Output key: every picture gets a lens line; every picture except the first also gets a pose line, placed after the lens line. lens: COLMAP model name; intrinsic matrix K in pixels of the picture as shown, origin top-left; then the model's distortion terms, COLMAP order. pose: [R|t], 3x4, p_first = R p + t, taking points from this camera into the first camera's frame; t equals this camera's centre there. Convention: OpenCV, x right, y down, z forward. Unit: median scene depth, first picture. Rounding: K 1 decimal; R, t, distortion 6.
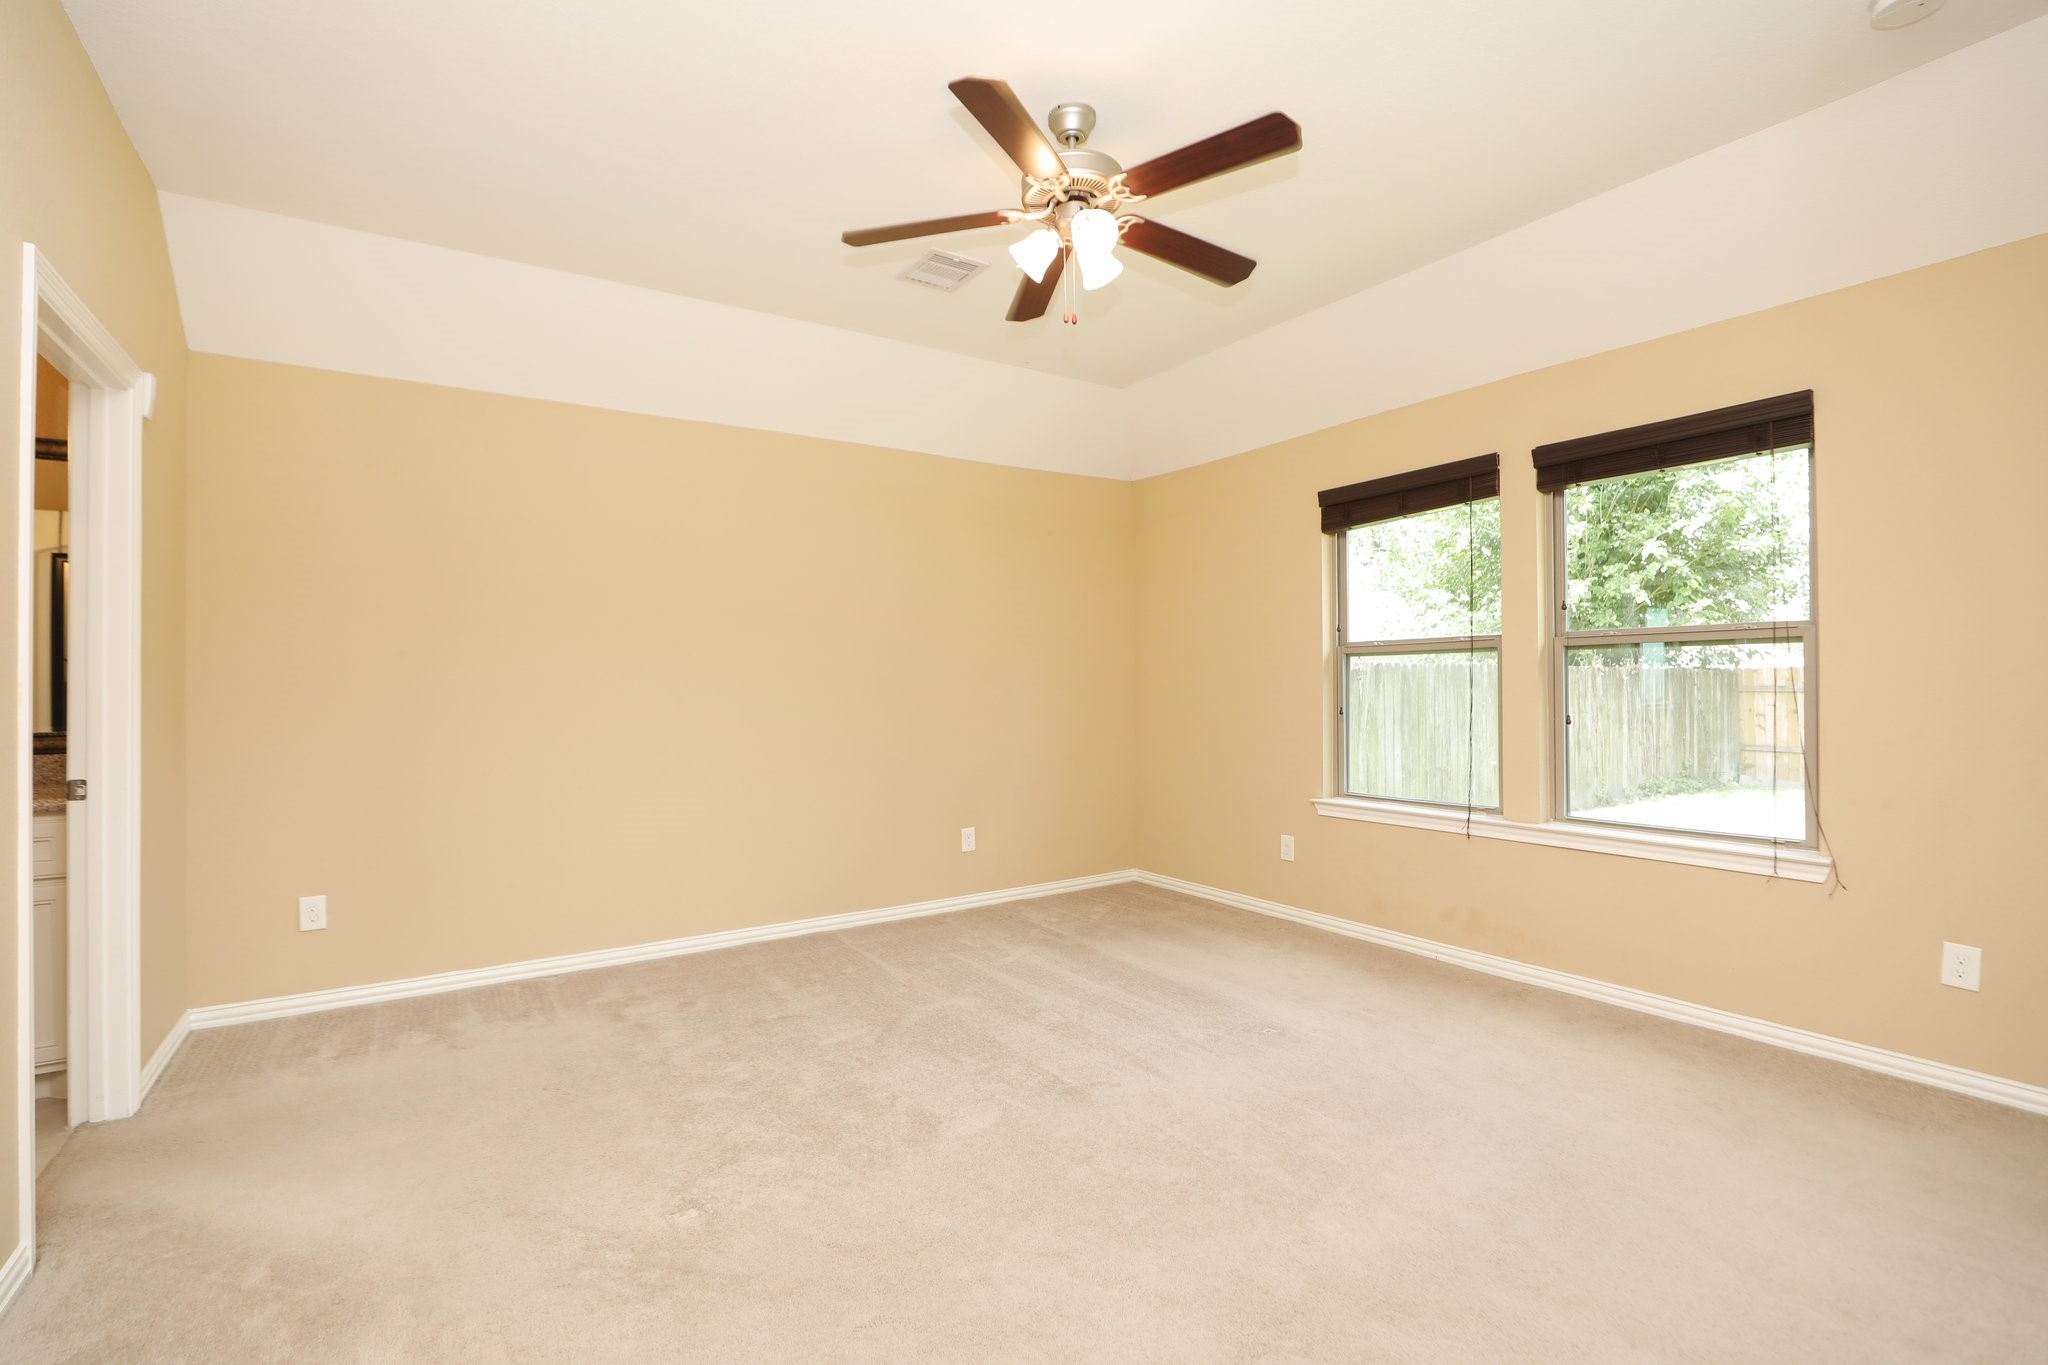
lens RADIAL K [[942.1, 0, 1022.9], [0, 942.1, 681.7], [0, 0, 1]] dist [-0.042479, 0.007965]
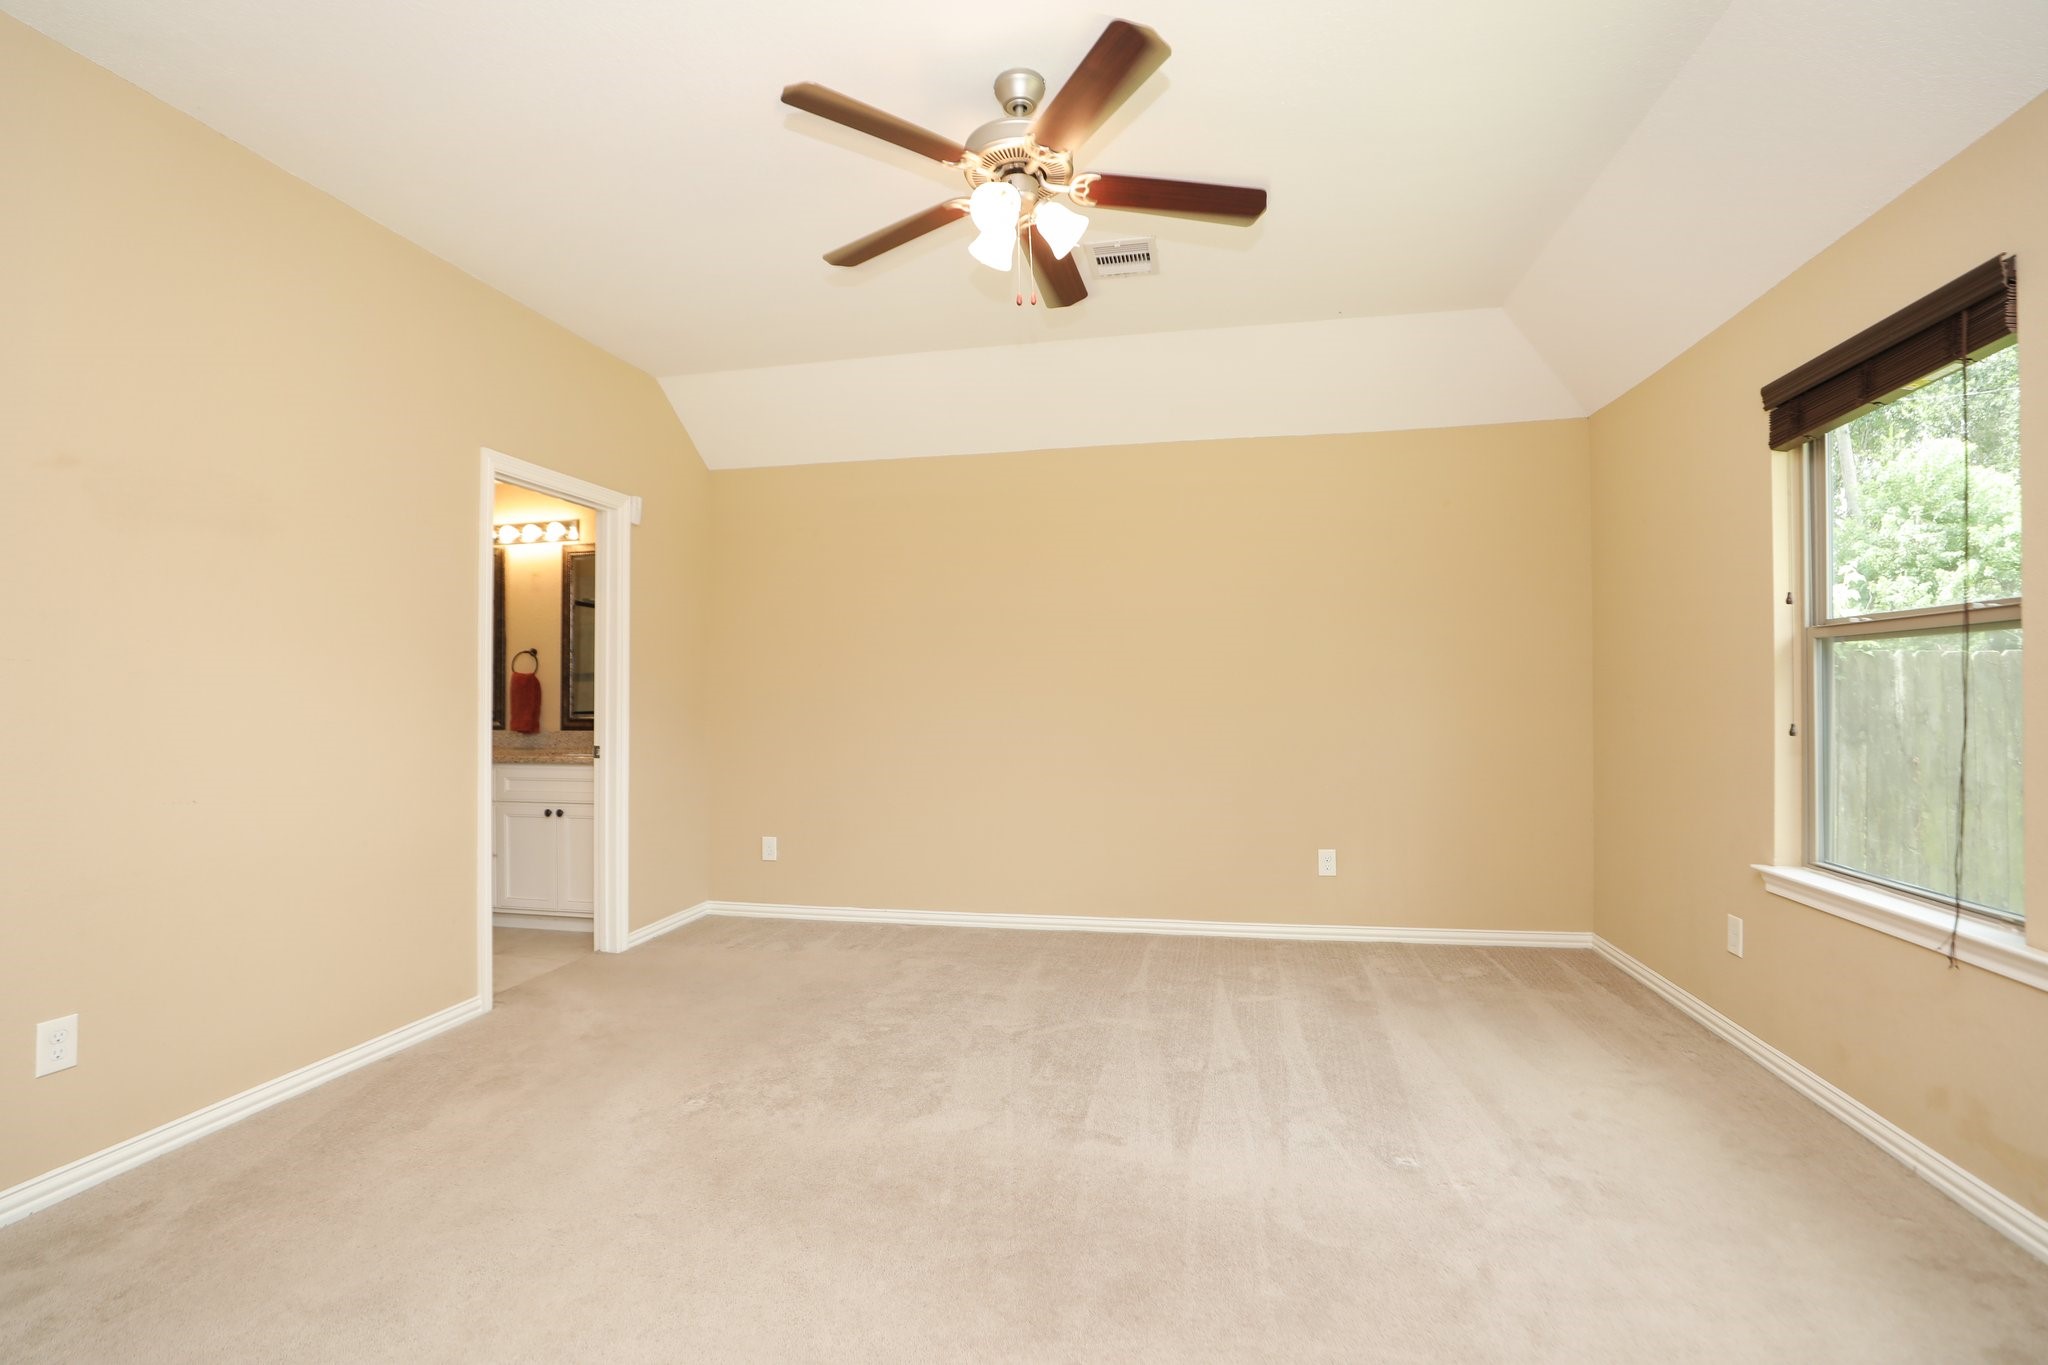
lens RADIAL K [[942.1, 0, 997.9], [0, 942.1, 684.7], [0, 0, 1]] dist [-0.042479, 0.007965]
pose [[0.694917, -0.000952, -0.719090, 0.458502], [0.005117, 0.999980, 0.003621, -0.005045], [0.719072, -0.006196, 0.694908, 0.214155]]
